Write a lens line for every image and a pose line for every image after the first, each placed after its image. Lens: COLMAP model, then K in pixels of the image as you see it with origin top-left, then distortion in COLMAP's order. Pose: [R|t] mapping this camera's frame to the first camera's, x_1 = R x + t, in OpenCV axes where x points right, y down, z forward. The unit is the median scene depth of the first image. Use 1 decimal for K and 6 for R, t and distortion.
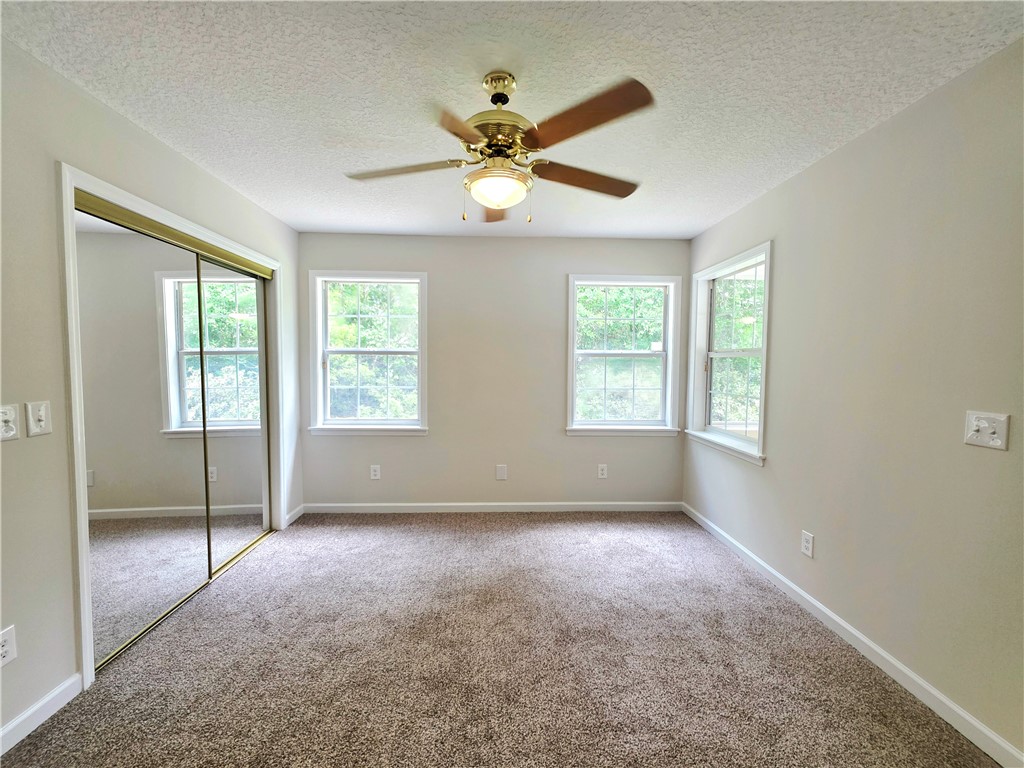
lens RADIAL K [[408.2, 0, 512.0], [0, 408.2, 384.0], [0, 0, 1]] dist [0.001649, -0.000313]
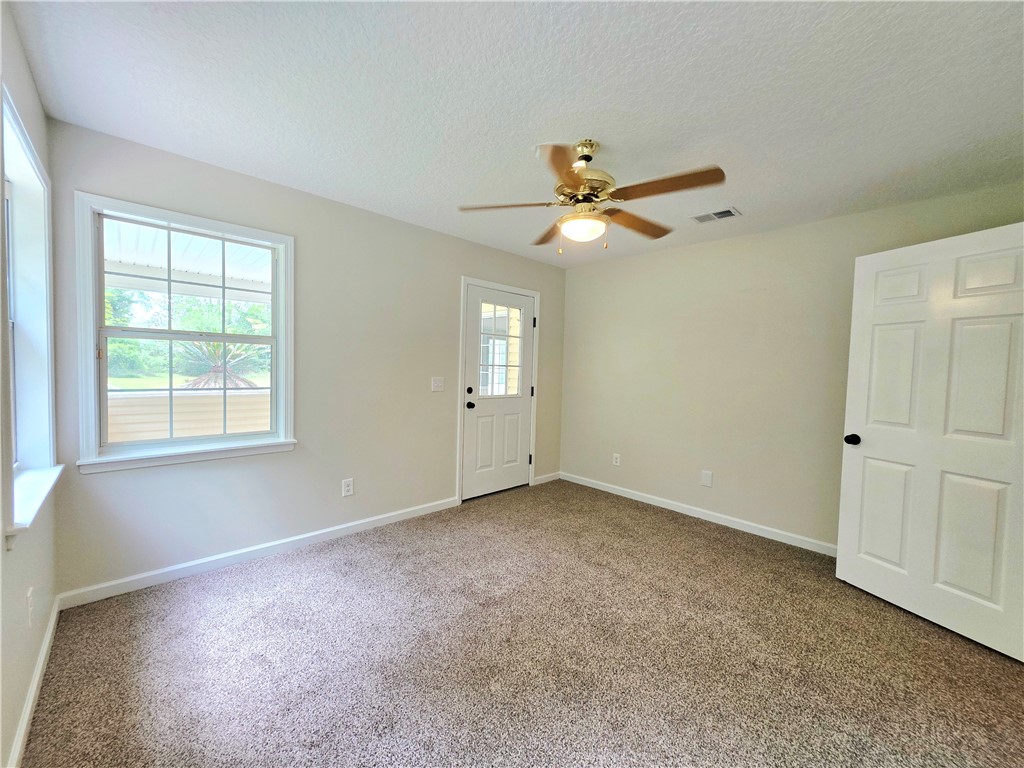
lens RADIAL K [[408.2, 0, 512.0], [0, 408.2, 384.0], [0, 0, 1]] dist [0.001649, -0.000313]
pose [[-0.658128, -0.052980, 0.751040, -0.509685], [0.010137, 0.996807, 0.079200, -0.040350], [-0.752838, 0.059737, -0.655489, 1.183006]]
